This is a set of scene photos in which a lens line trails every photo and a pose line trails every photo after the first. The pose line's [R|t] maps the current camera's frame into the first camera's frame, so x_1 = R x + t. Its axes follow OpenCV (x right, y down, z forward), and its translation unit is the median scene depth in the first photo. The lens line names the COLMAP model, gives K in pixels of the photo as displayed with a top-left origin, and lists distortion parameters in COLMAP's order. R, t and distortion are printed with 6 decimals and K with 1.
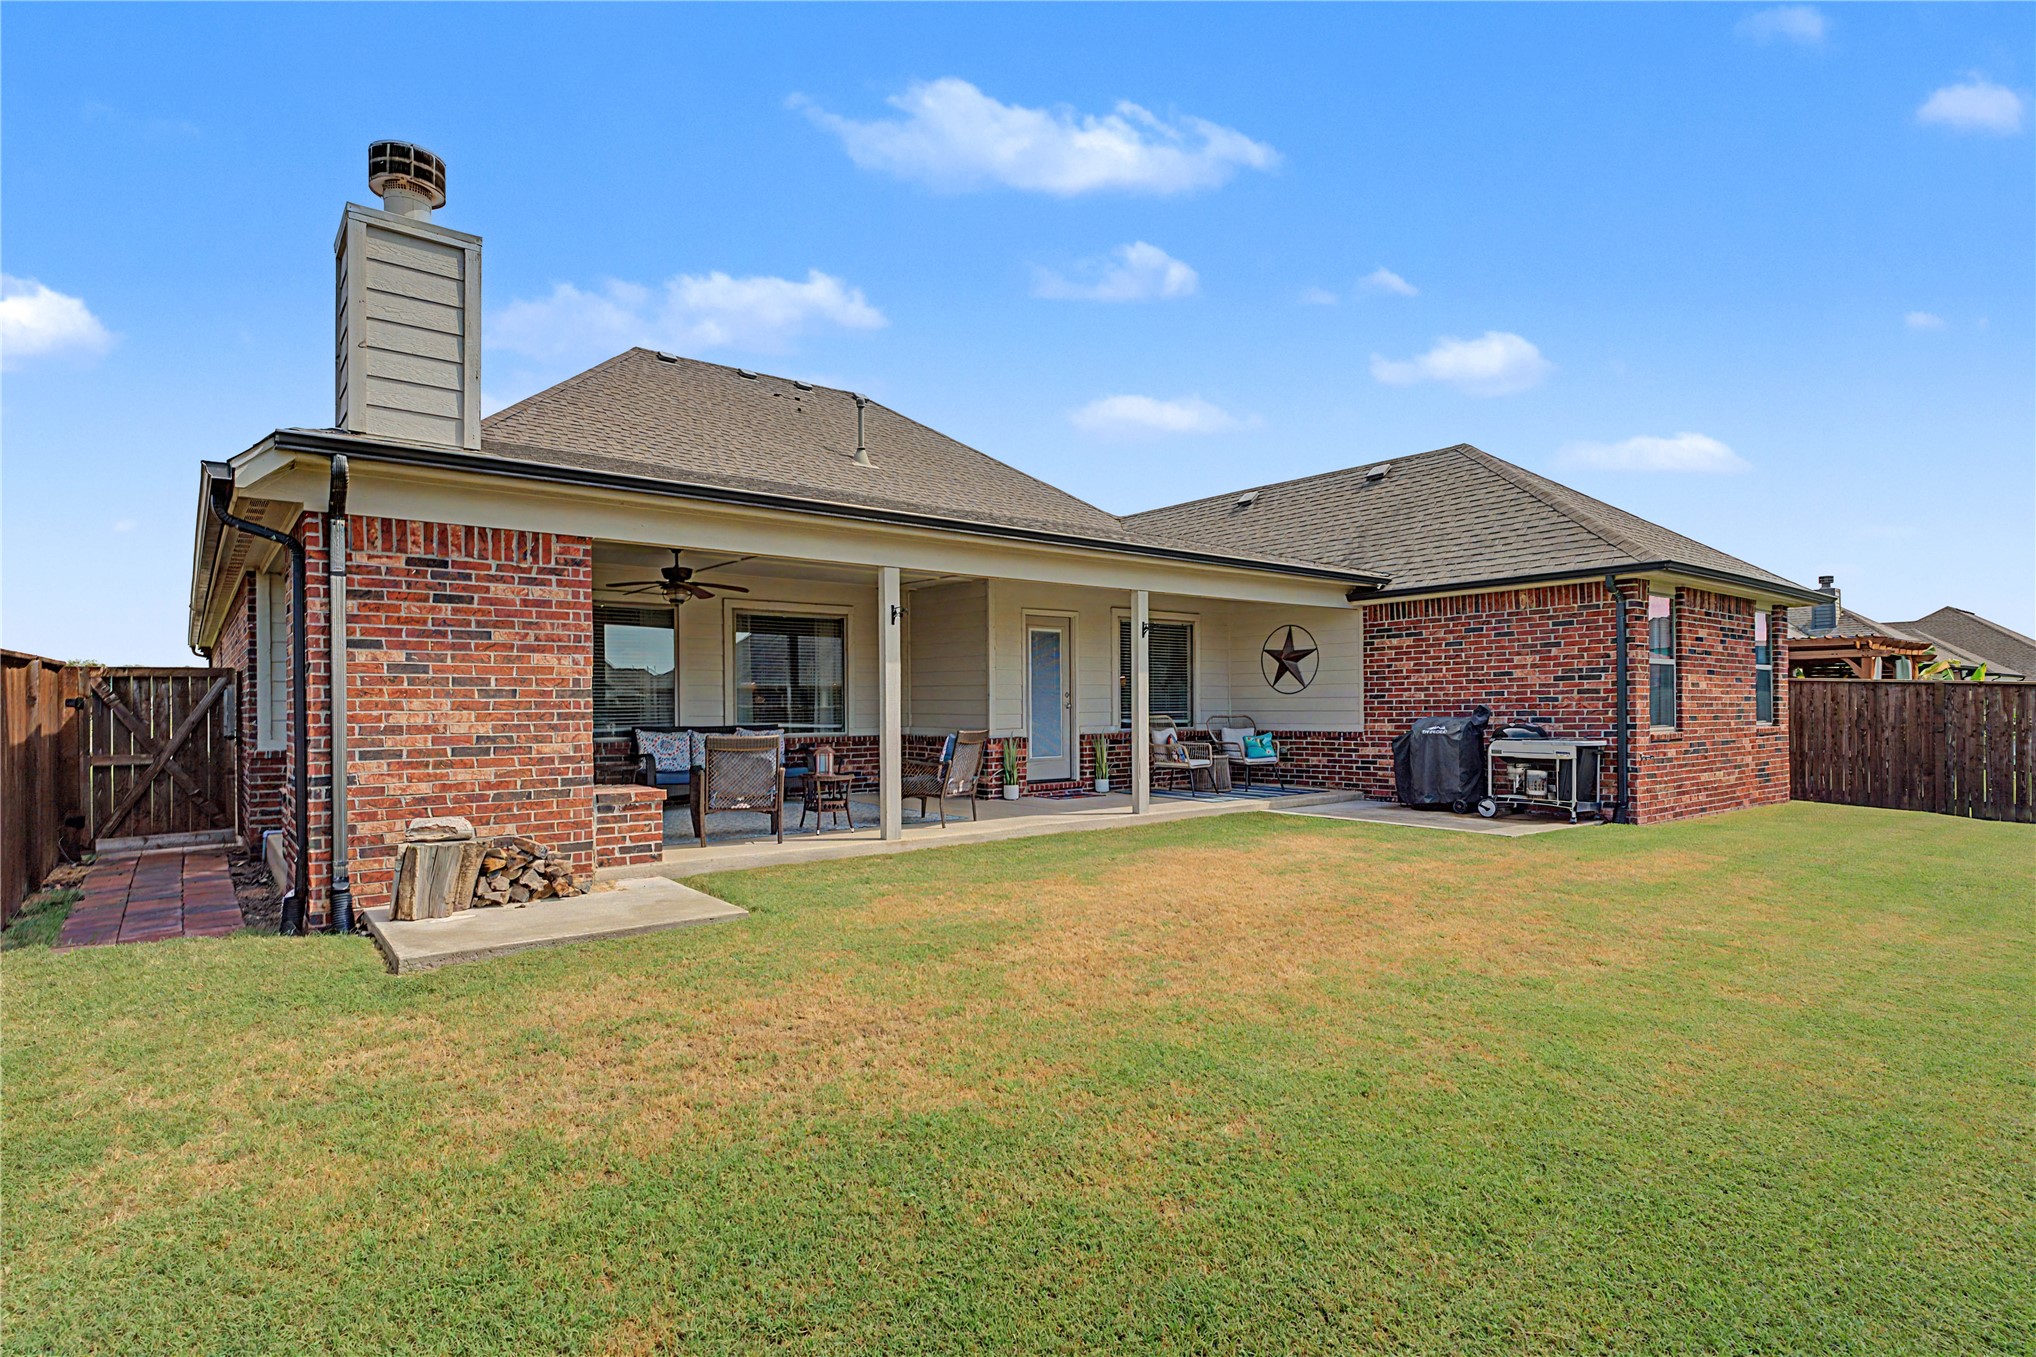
lens RADIAL K [[1031.8, 0, 1016.1], [0, 1031.8, 707.6], [0, 0, 1]] dist [0.000883, 0.000181]
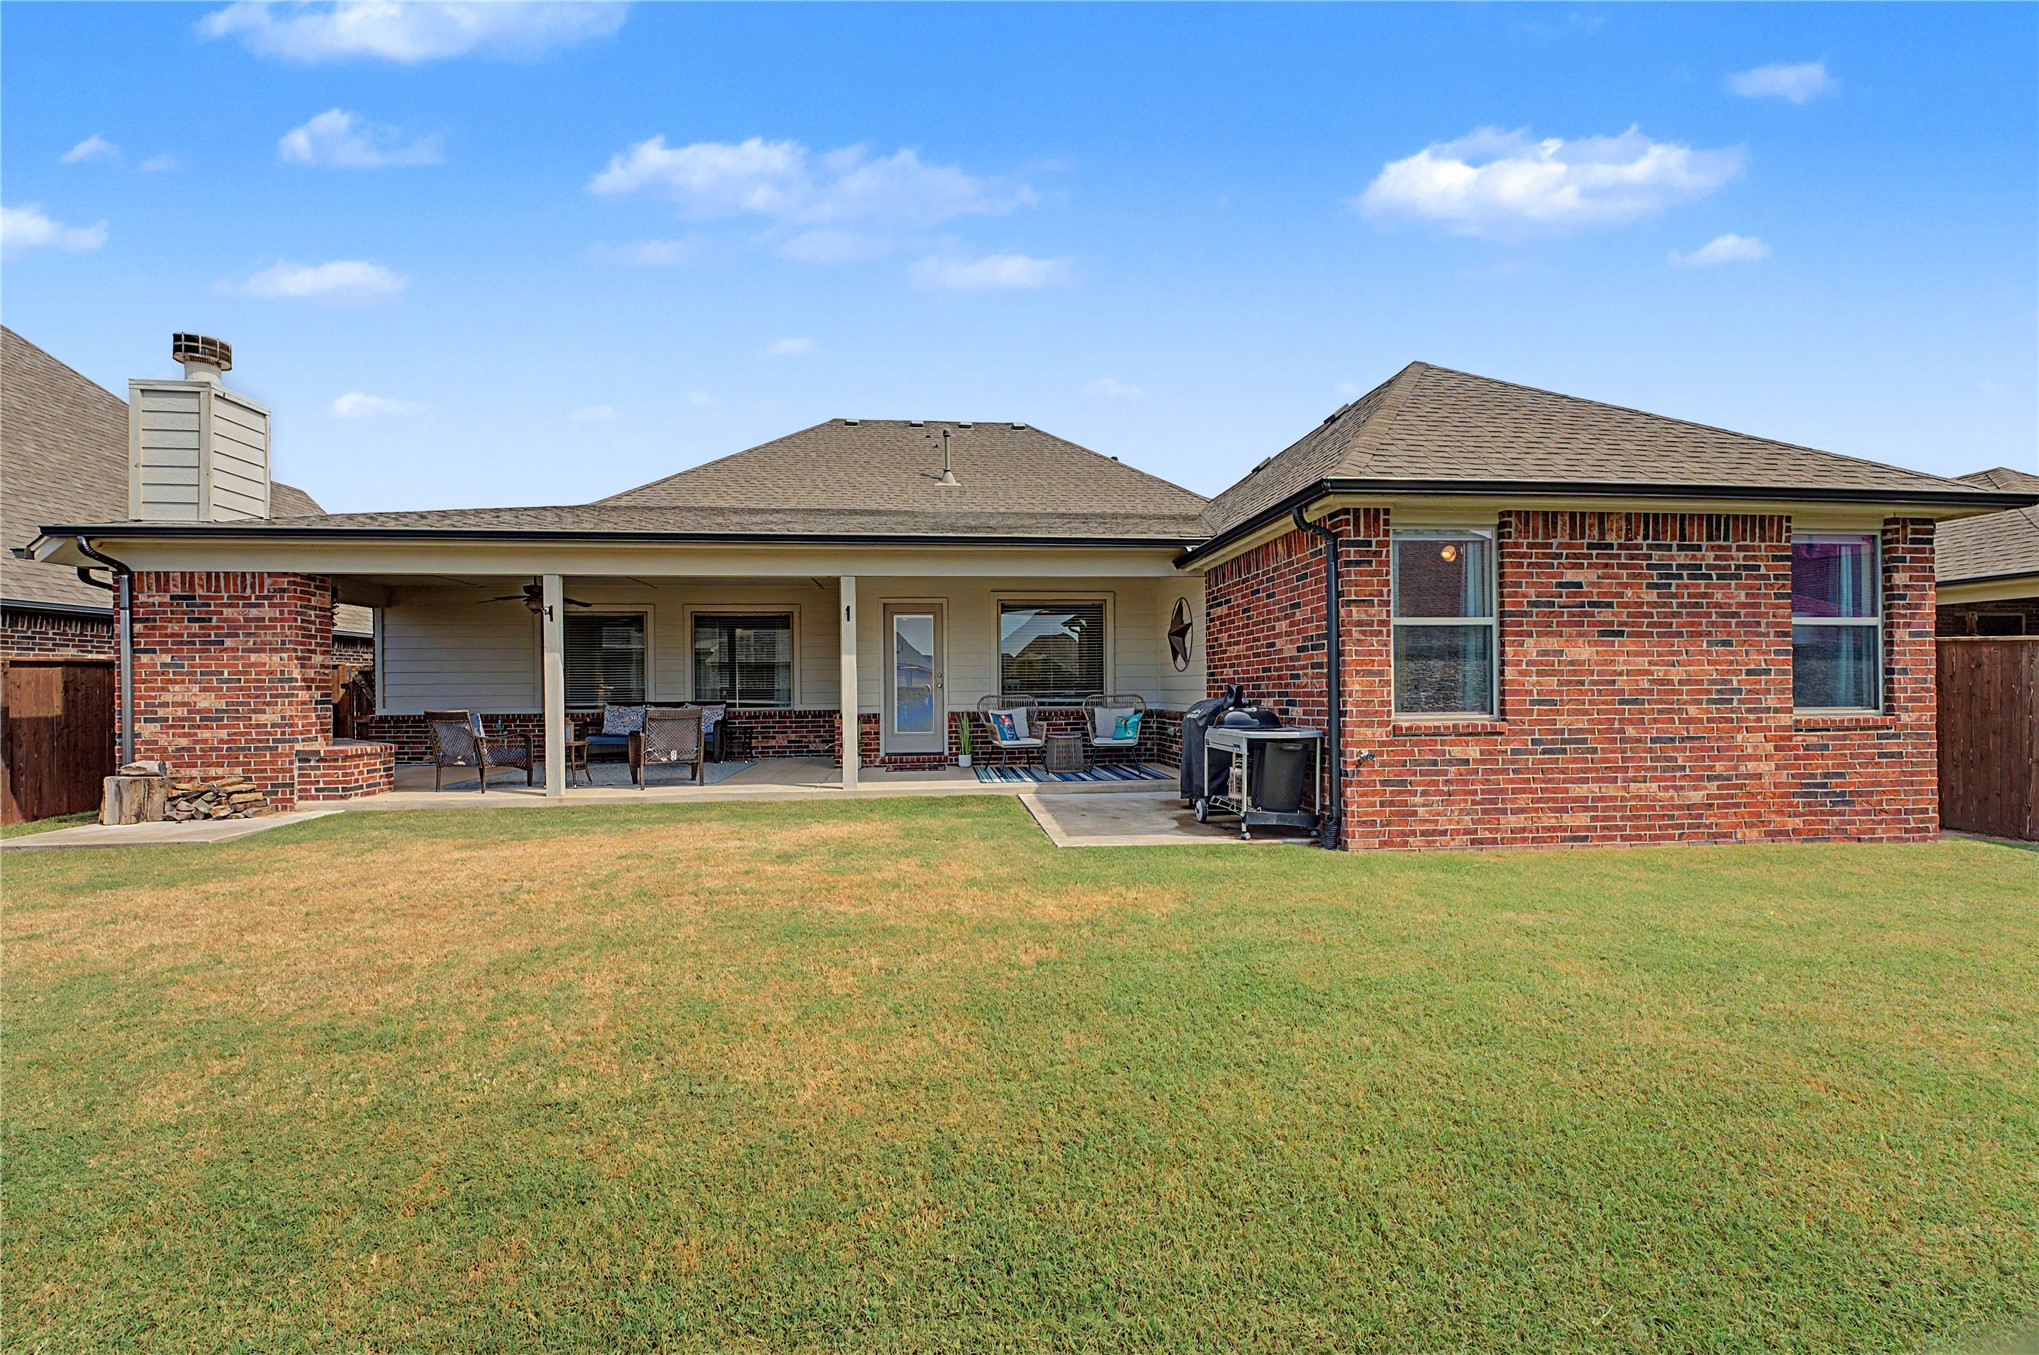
lens RADIAL K [[823.9, 0, 1016.6], [0, 823.9, 694.3], [0, 0, 1]] dist [-0.000334, 0.000105]
pose [[0.840706, 0.003552, -0.541480, 1.088717], [0.003199, 0.999928, 0.011526, -0.004105], [0.541482, -0.011422, 0.840635, 0.590618]]
